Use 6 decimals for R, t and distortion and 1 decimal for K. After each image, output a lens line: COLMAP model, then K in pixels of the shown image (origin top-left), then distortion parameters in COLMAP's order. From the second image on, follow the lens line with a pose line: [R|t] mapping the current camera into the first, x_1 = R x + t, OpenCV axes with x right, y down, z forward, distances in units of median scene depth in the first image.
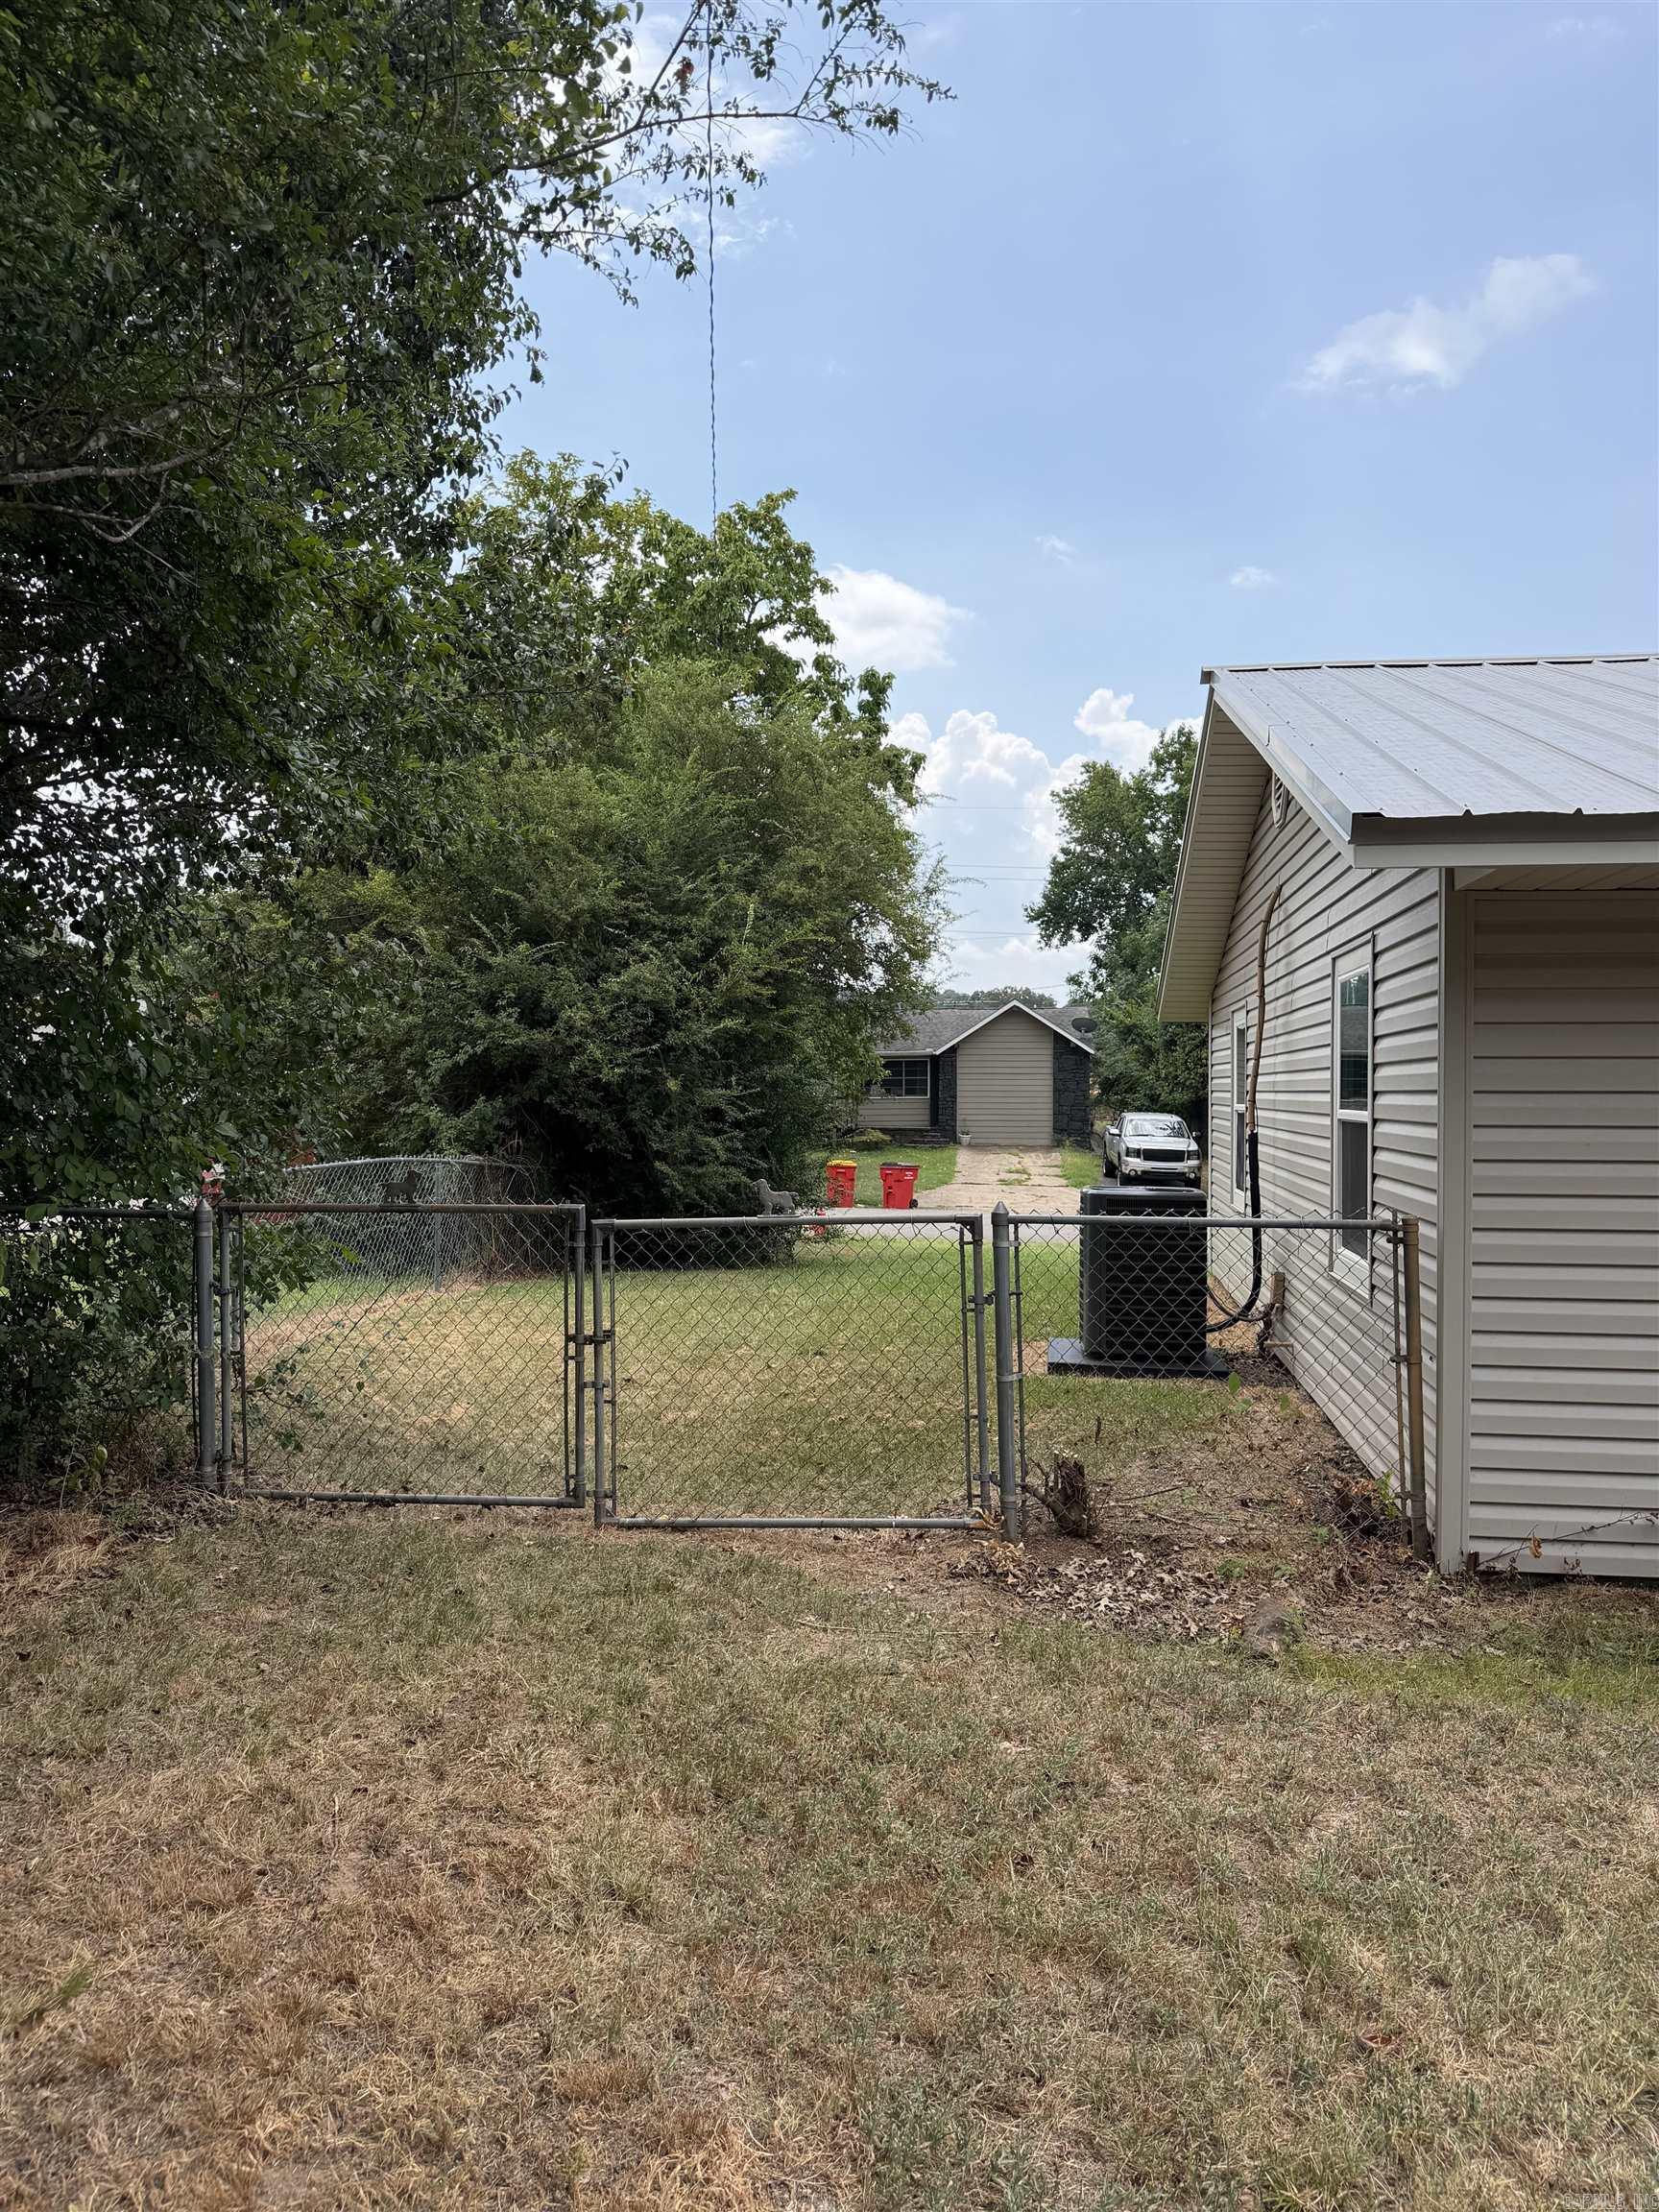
lens RADIAL K [[1563.5, 0, 821.7], [0, 1563.5, 1111.9], [0, 0, 1]] dist [0.074406, -0.094059]
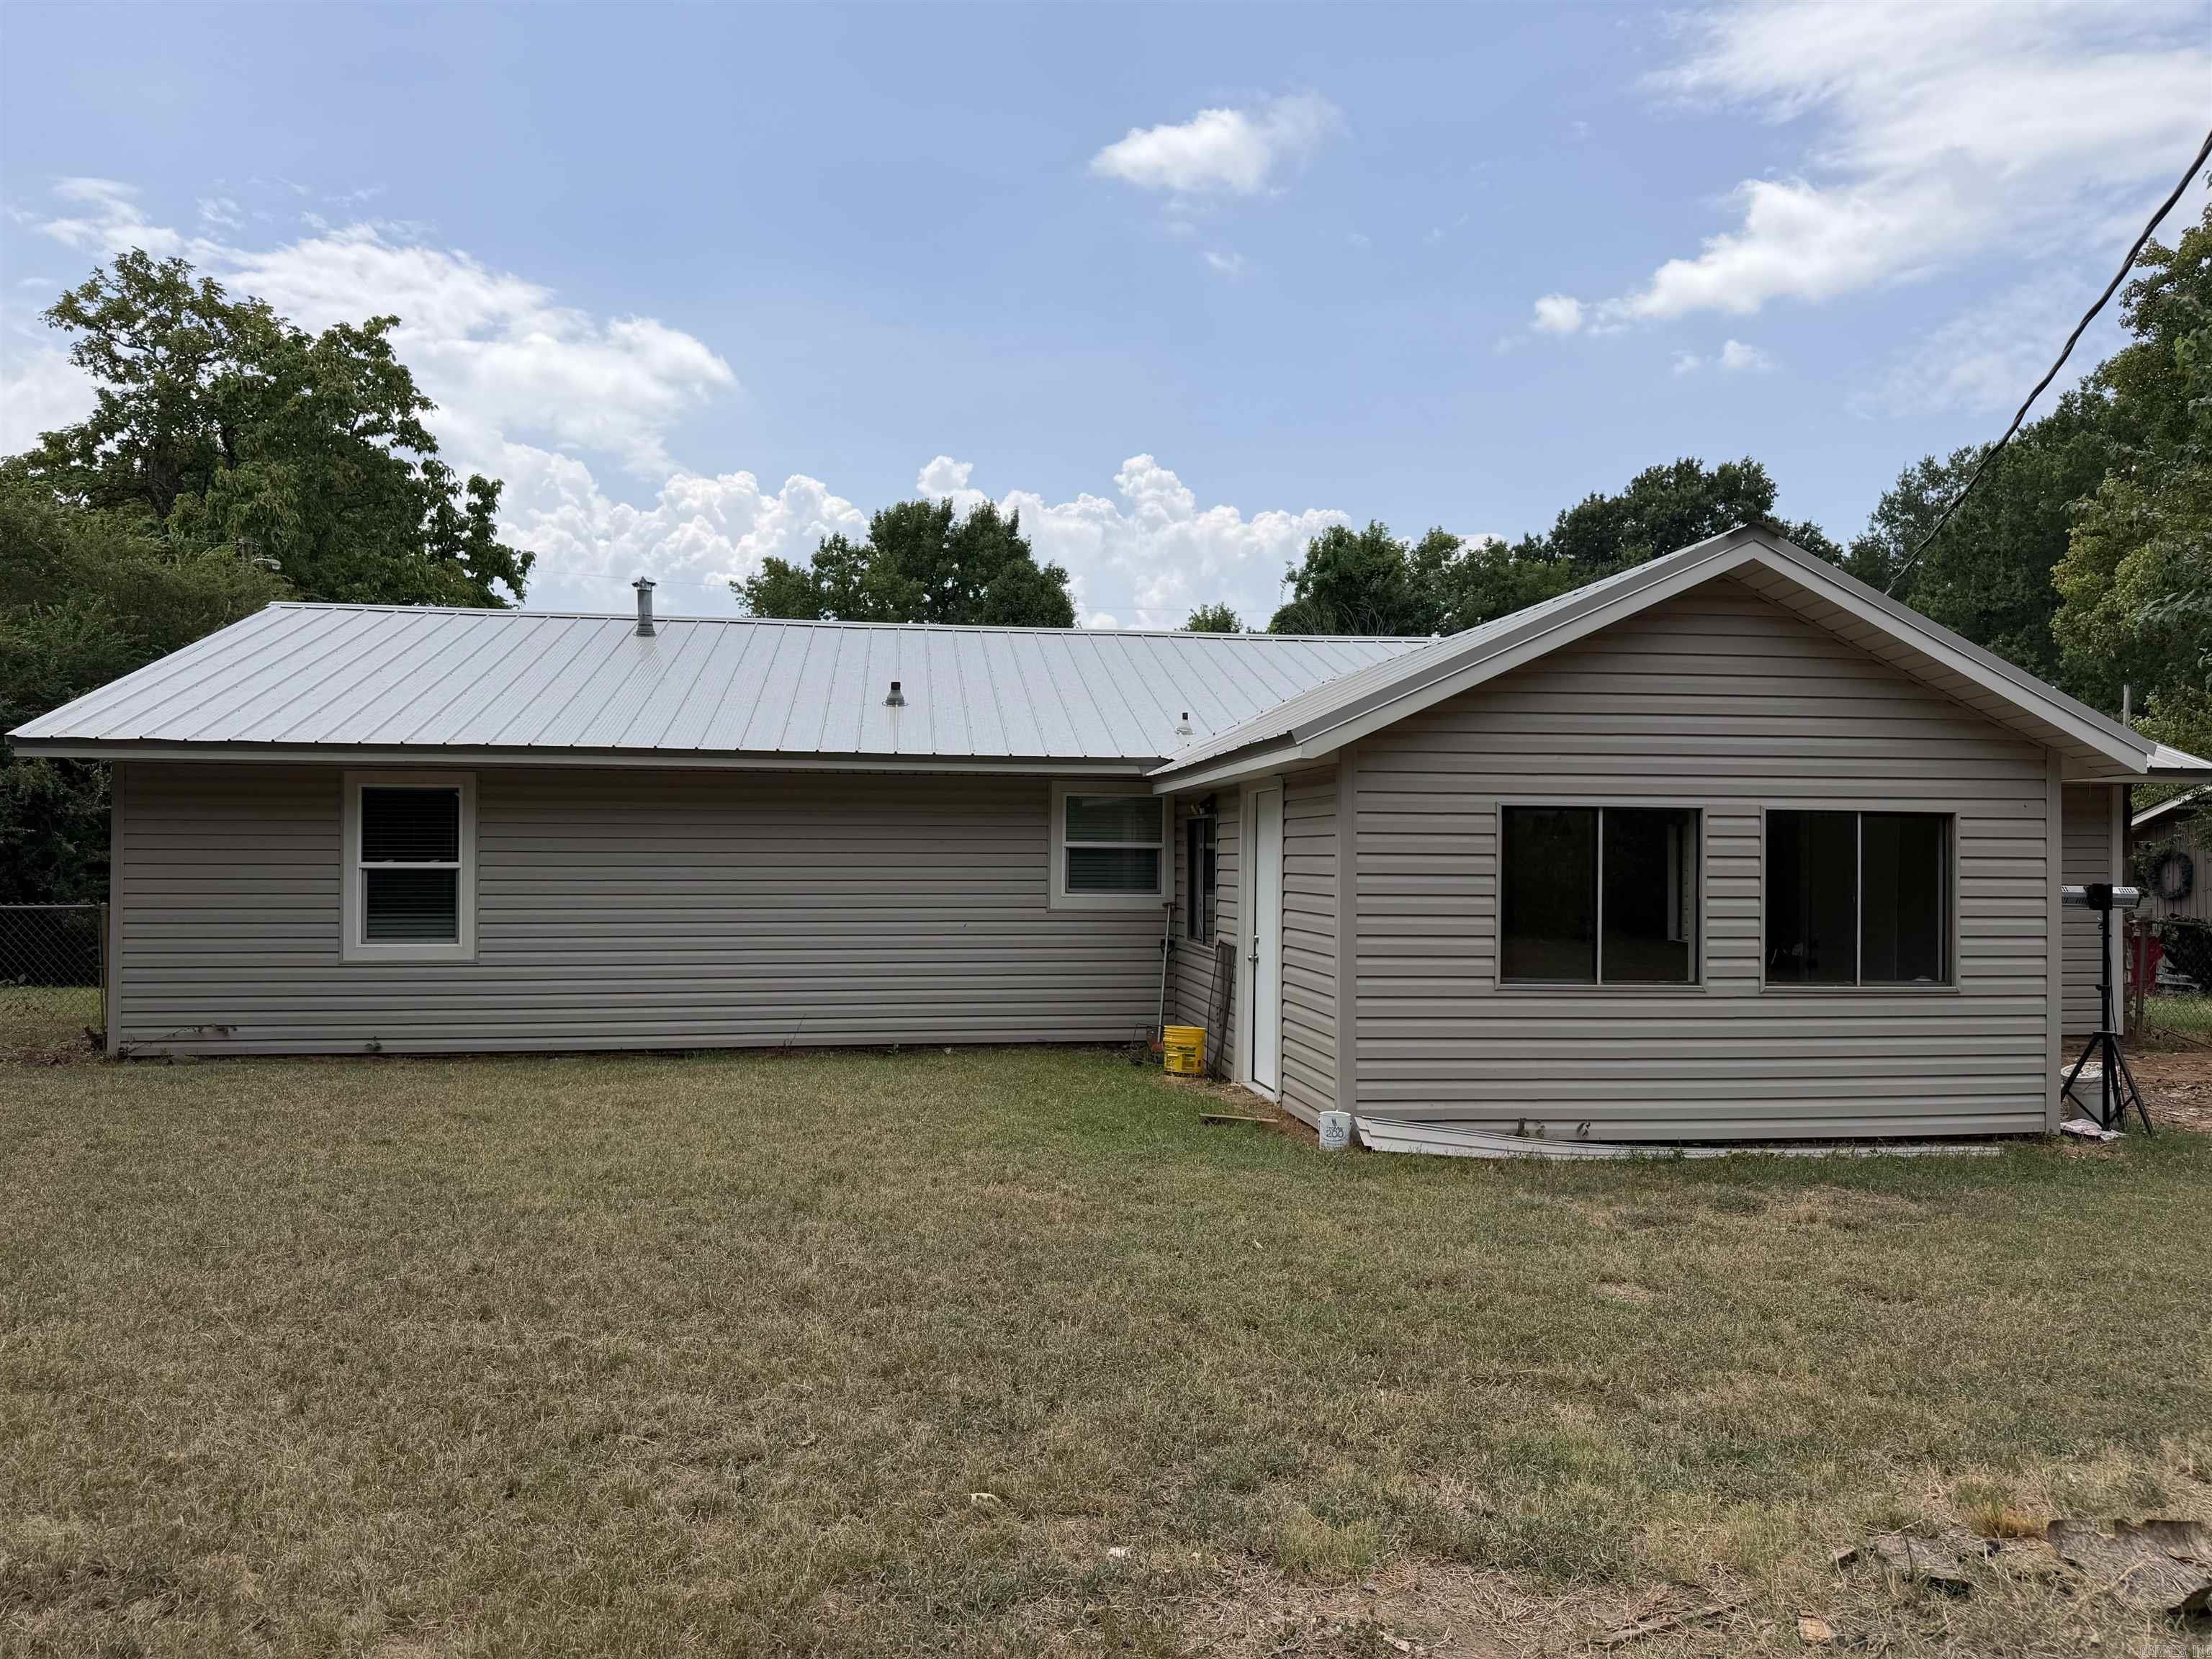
lens RADIAL K [[1563.5, 0, 1107.7], [0, 1563.5, 822.2], [0, 0, 1]] dist [0.074406, -0.094059]
pose [[0.957542, 0.022235, 0.287434, 0.147145], [-0.012695, 0.999306, -0.035010, 0.001334], [-0.288013, 0.029875, 0.957160, -0.218657]]
